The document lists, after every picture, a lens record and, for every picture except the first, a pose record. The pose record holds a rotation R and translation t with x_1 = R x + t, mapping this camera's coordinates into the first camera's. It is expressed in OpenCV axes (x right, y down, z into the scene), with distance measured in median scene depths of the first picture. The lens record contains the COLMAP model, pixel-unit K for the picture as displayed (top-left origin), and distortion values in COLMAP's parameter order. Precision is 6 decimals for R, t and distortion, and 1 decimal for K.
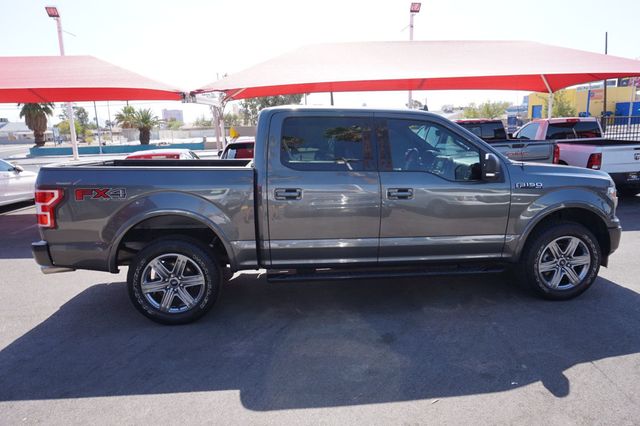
lens RADIAL K [[429.6, 0, 320.0], [0, 429.6, 213.0], [0, 0, 1]] dist [-0.027863, 0.002304]
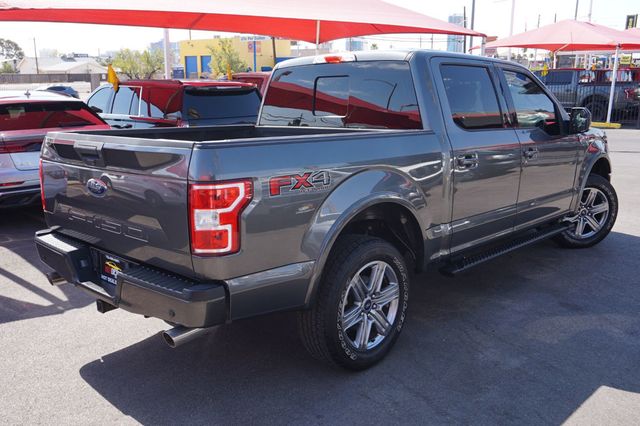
lens RADIAL K [[592.0, 0, 320.0], [0, 592.0, 213.0], [0, 0, 1]] dist [0.014639, 0.007160]
pose [[0.743140, -0.117955, 0.658657, -0.985657], [0.104266, 0.992729, 0.060143, -0.047081], [-0.660962, 0.023981, 0.750036, 0.332460]]
